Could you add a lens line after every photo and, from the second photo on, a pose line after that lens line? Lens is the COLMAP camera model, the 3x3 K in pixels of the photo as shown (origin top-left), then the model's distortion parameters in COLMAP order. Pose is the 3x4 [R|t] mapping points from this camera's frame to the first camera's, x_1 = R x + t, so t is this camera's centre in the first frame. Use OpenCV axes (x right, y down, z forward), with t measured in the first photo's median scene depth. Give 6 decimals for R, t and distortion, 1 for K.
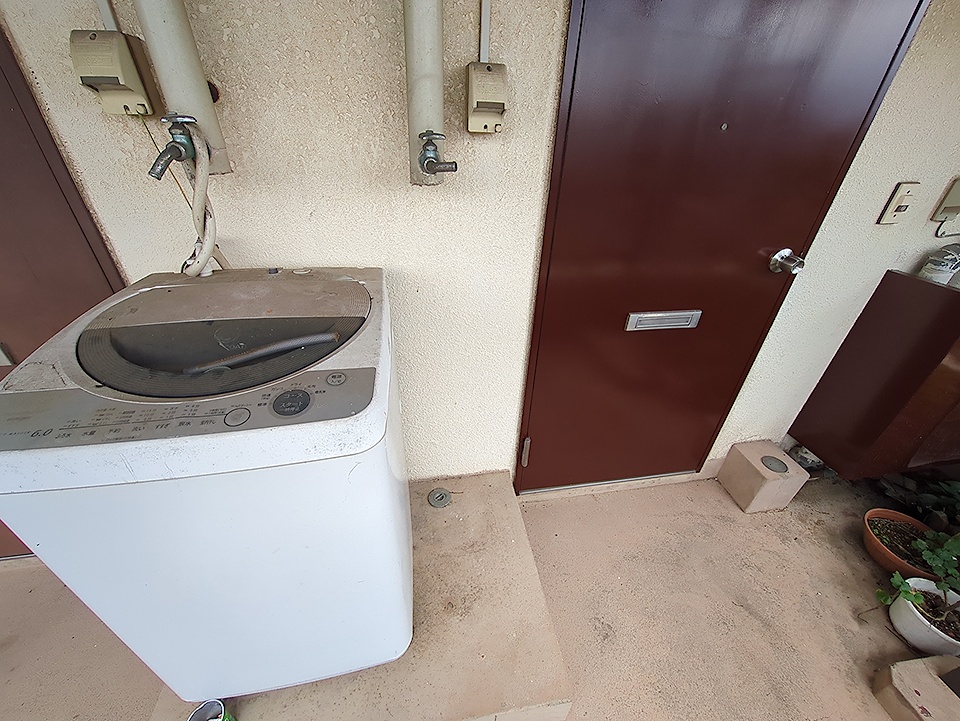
lens RADIAL K [[375.9, 0, 477.8], [0, 375.9, 359.7], [0, 0, 1]] dist [0.000065, 0.000212]
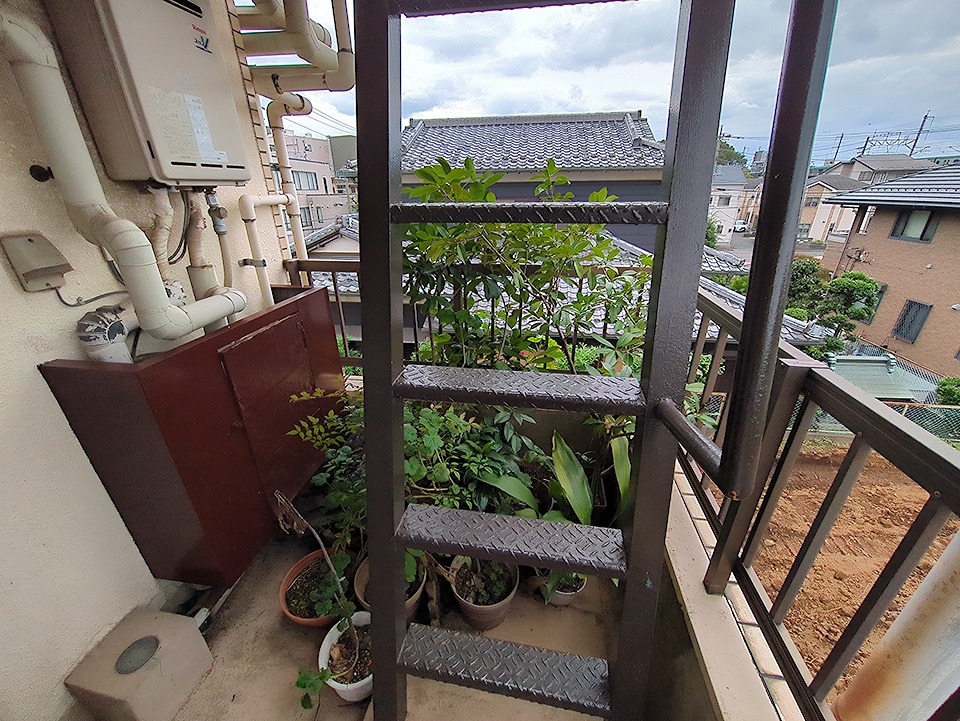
lens RADIAL K [[375.9, 0, 481.8], [0, 375.9, 359.5], [0, 0, 1]] dist [0.000065, 0.000212]
pose [[0.314857, -0.413958, 0.854110, 0.632177], [0.510758, 0.832371, 0.215137, 0.015721], [-0.799994, 0.368506, 0.473510, 0.020507]]
